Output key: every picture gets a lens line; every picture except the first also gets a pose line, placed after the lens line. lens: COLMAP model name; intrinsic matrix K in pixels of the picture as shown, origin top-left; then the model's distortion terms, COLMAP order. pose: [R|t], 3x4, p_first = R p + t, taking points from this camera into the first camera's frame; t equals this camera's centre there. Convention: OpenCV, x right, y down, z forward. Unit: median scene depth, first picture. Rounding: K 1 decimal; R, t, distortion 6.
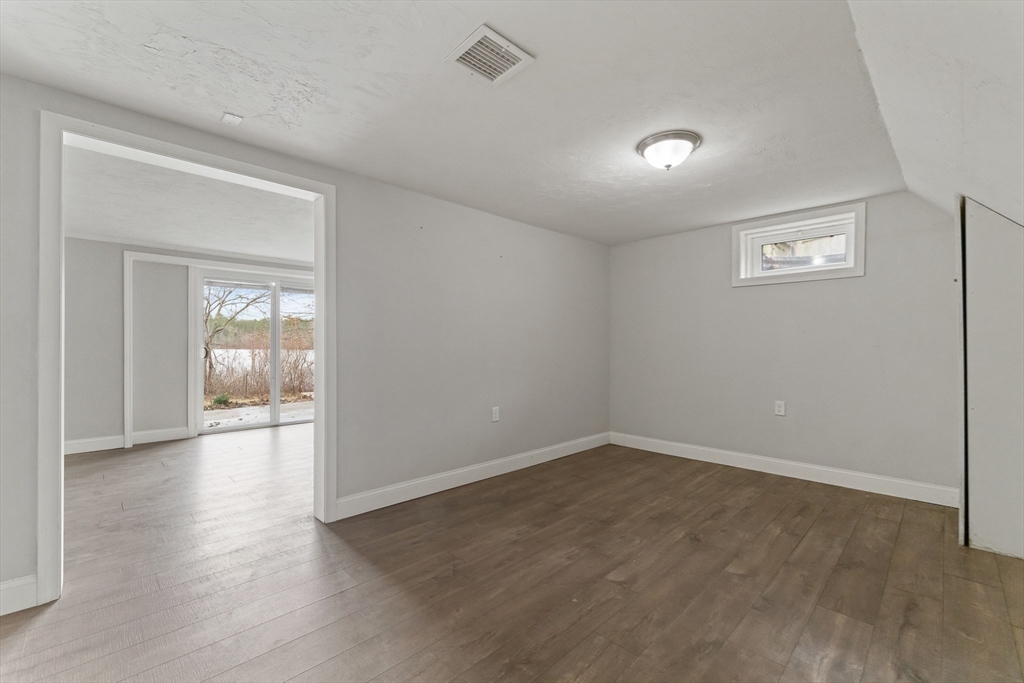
lens RADIAL K [[441.9, 0, 515.1], [0, 441.9, 347.4], [0, 0, 1]] dist [-0.000837, -0.000213]
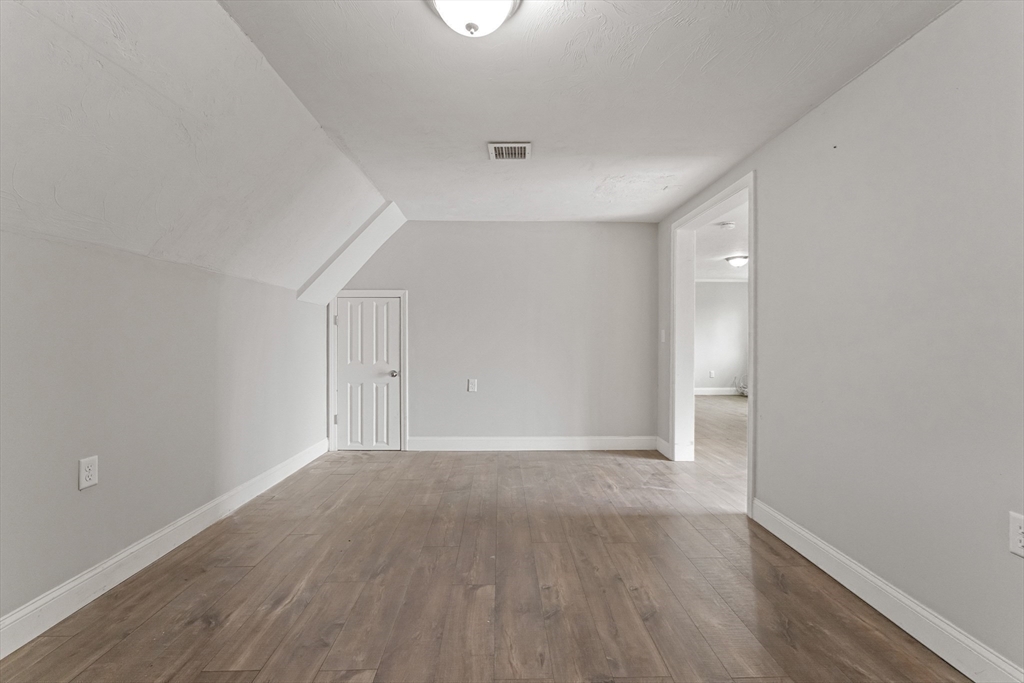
lens RADIAL K [[416.4, 0, 510.4], [0, 416.4, 337.7], [0, 0, 1]] dist [-0.000802, -0.001216]
pose [[-0.690788, -0.004876, -0.723041, 0.840624], [-0.011570, 0.999924, 0.004311, -0.004739], [0.722965, 0.011343, -0.690792, 1.674571]]
